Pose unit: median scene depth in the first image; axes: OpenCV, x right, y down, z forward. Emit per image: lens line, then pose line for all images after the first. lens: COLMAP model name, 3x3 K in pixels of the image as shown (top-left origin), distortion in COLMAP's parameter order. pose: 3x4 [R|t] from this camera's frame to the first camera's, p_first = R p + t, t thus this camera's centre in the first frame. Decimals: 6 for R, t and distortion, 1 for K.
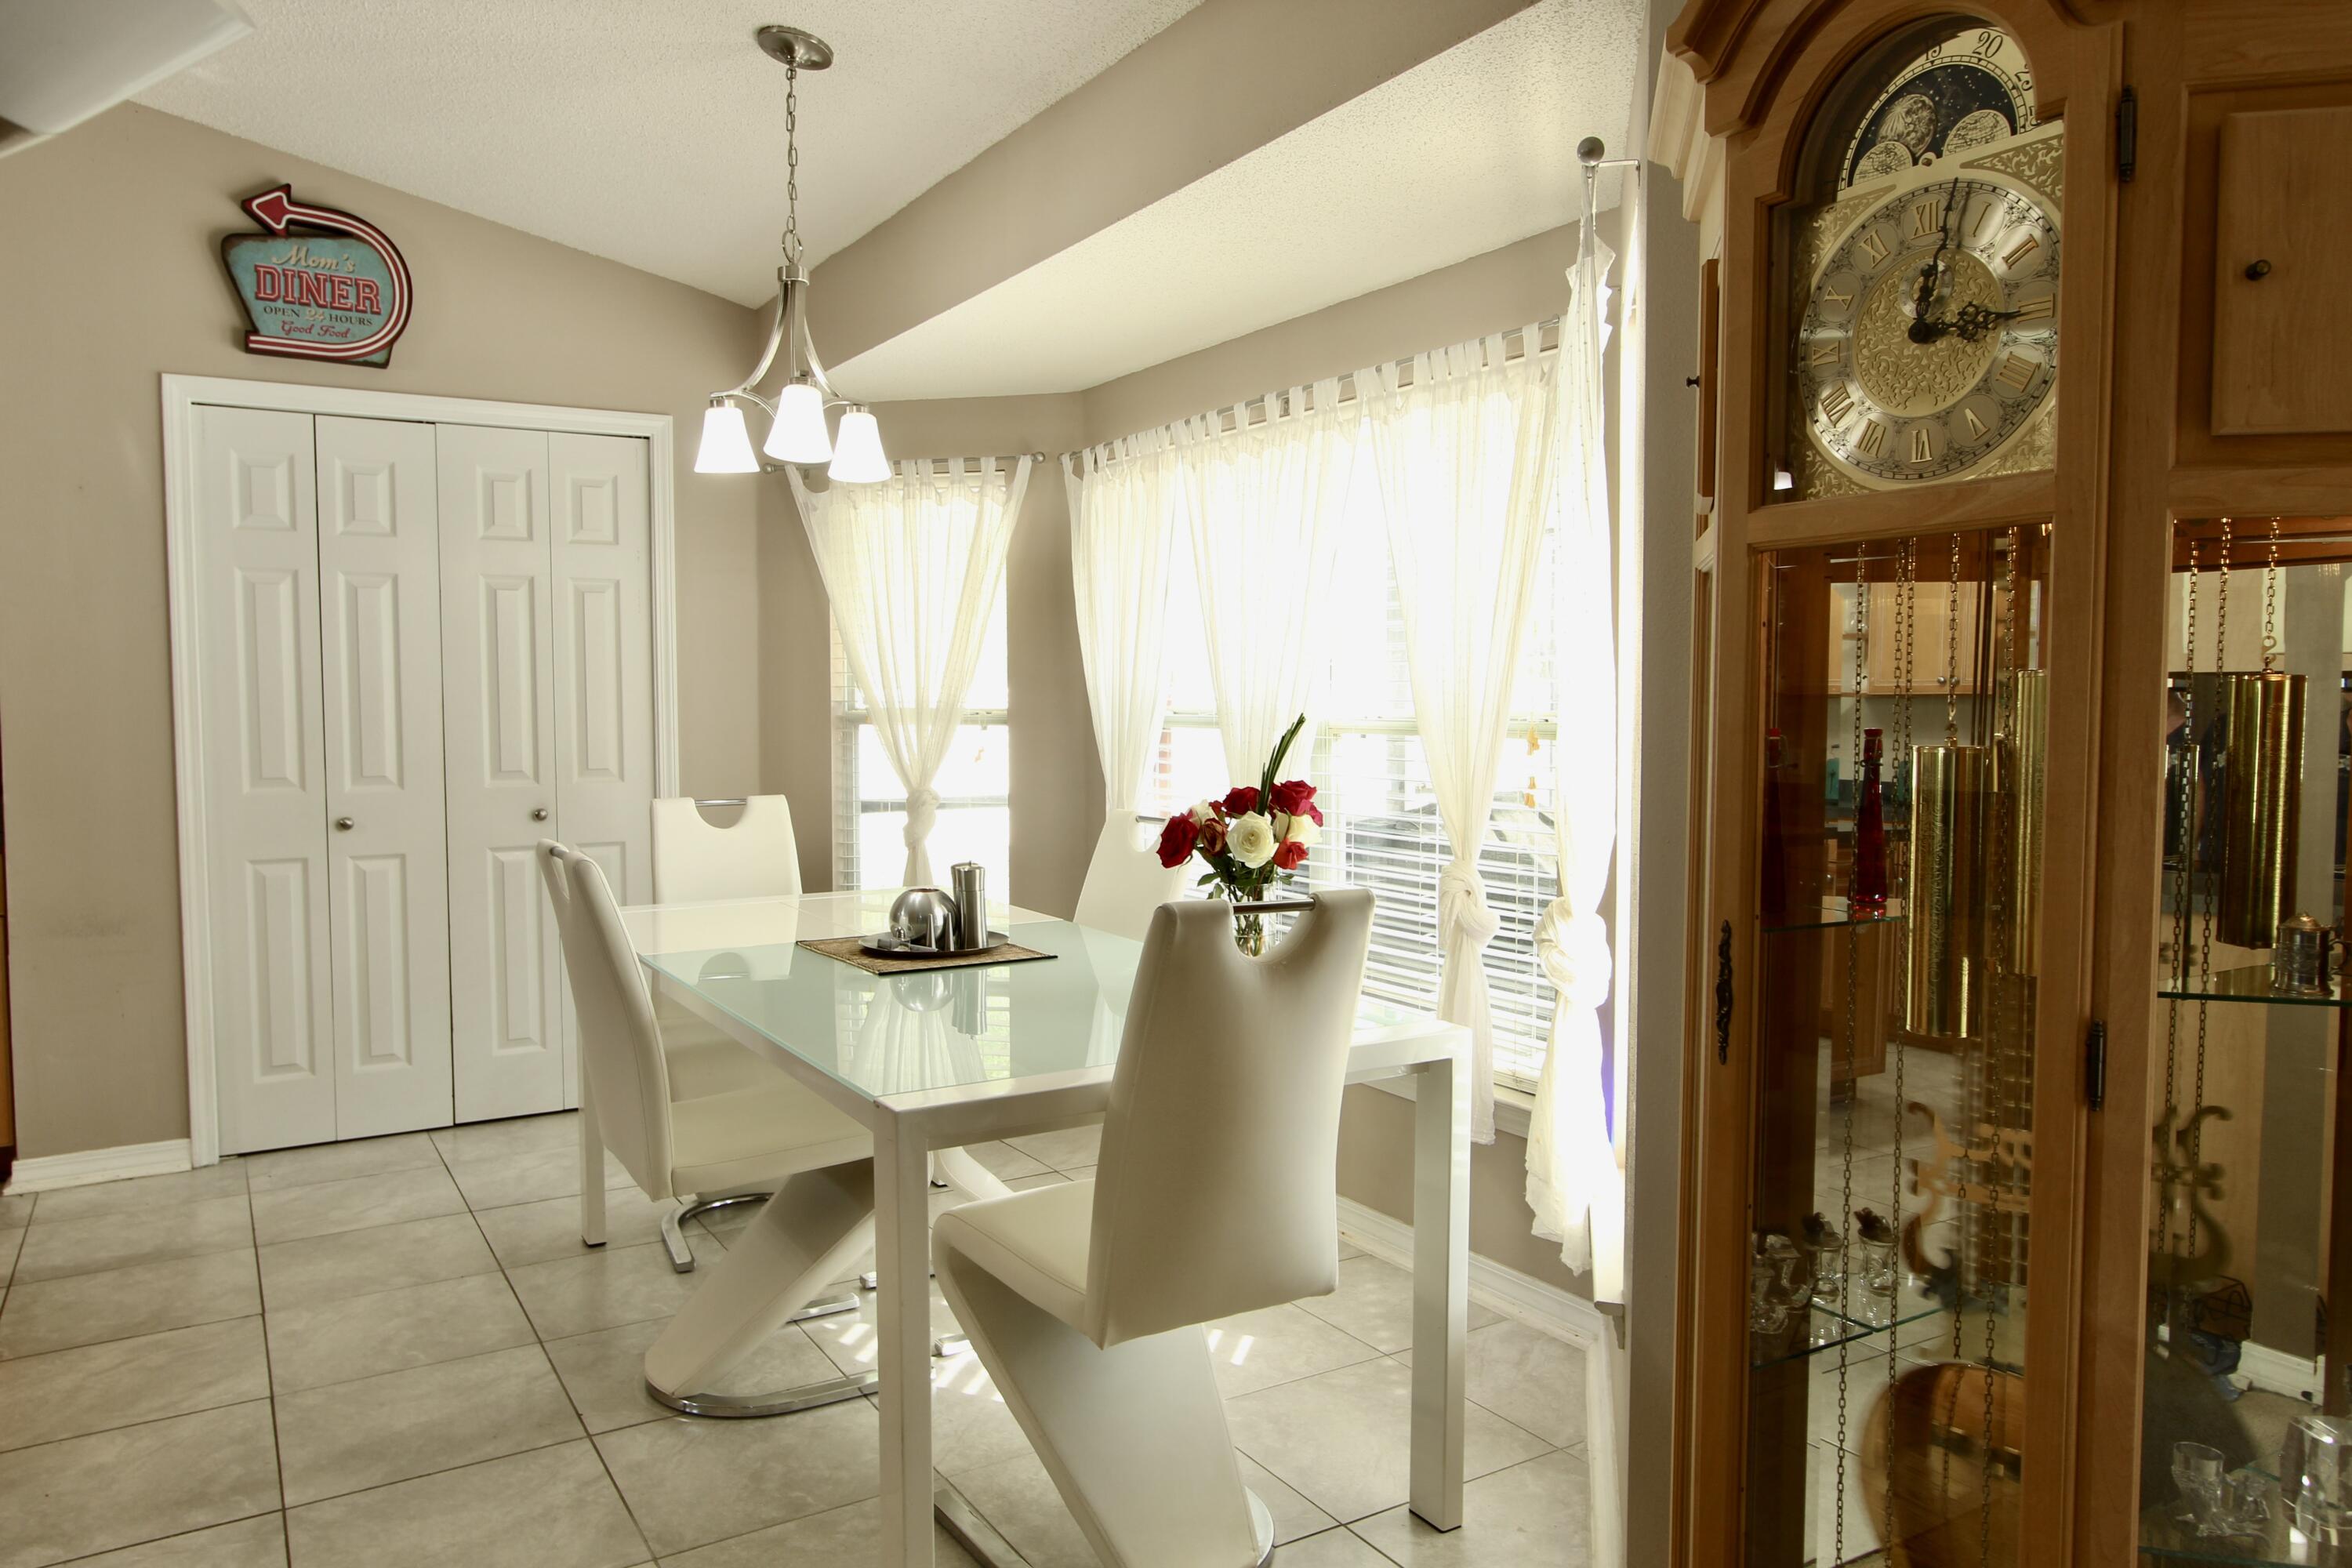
lens RADIAL K [[1701.0, 0, 1345.3], [0, 1701.0, 759.8], [0, 0, 1]] dist [0.038876, 0.009110]
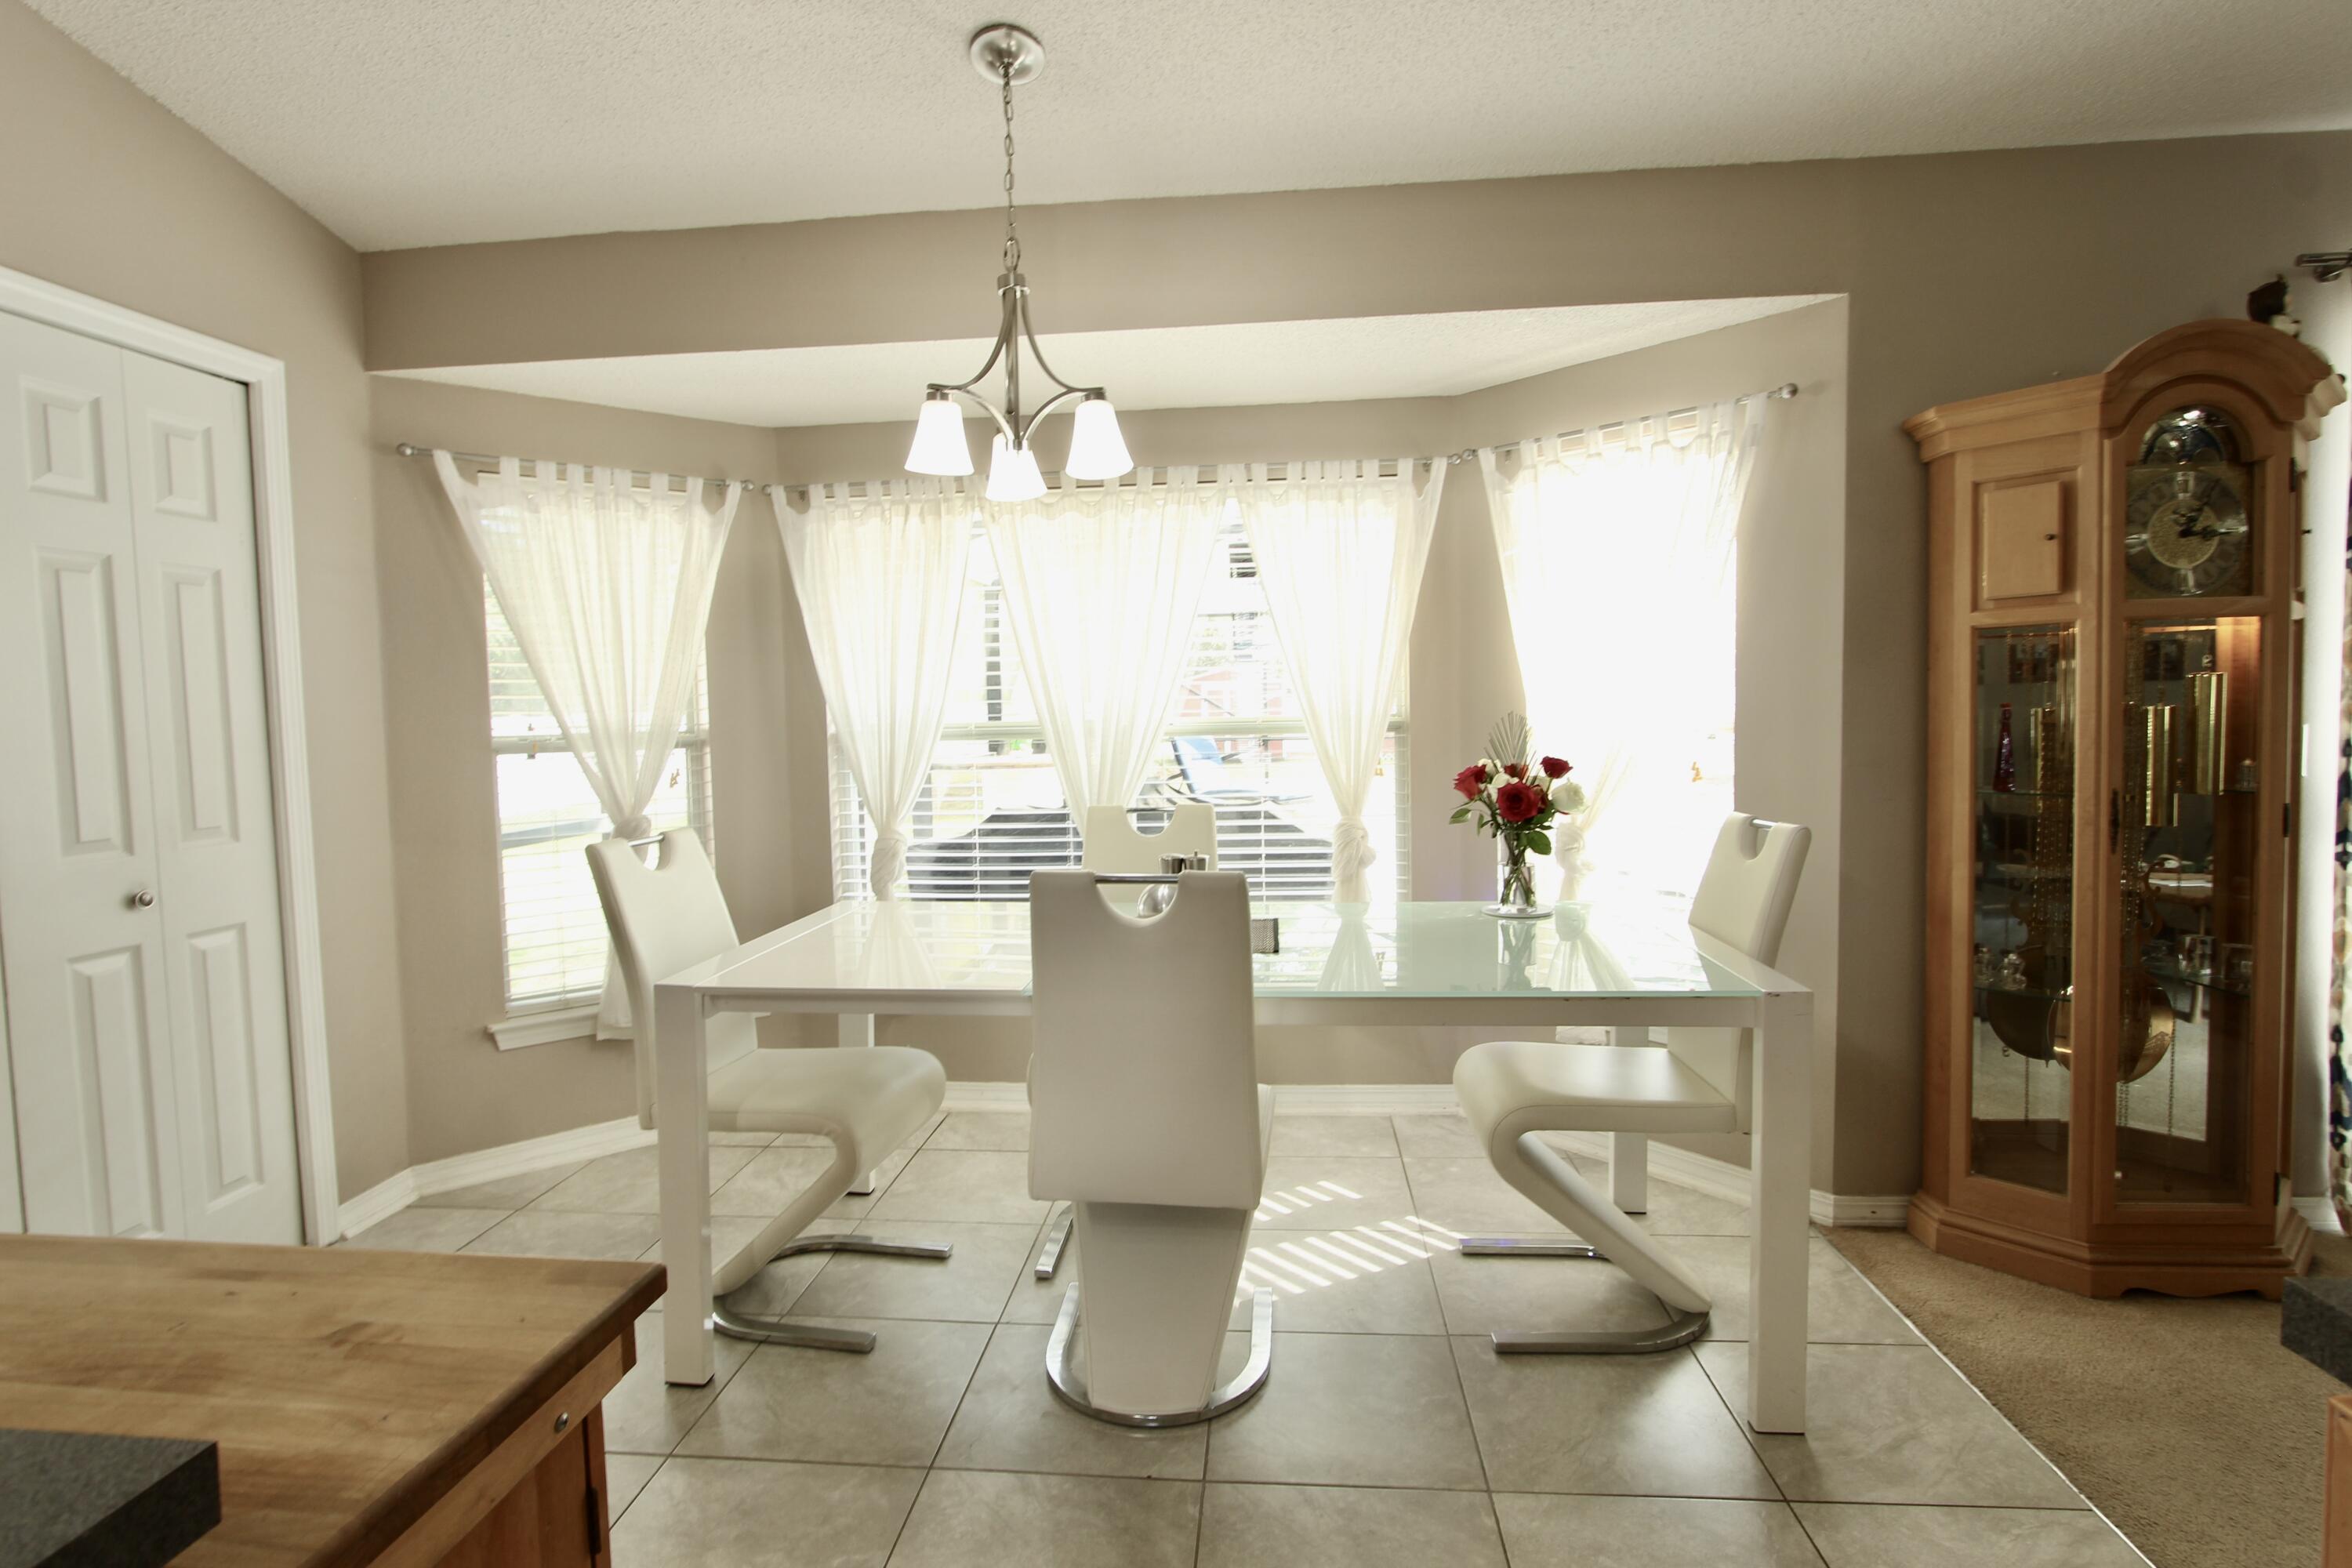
lens RADIAL K [[1111.0, 0, 1169.4], [0, 1111.0, 779.1], [0, 0, 1]] dist [-0.018797, 0.000586]
pose [[0.600143, -0.058902, 0.797721, -0.572387], [0.052513, 0.998035, 0.034186, -0.010253], [-0.798167, 0.021375, 0.602057, 0.402923]]
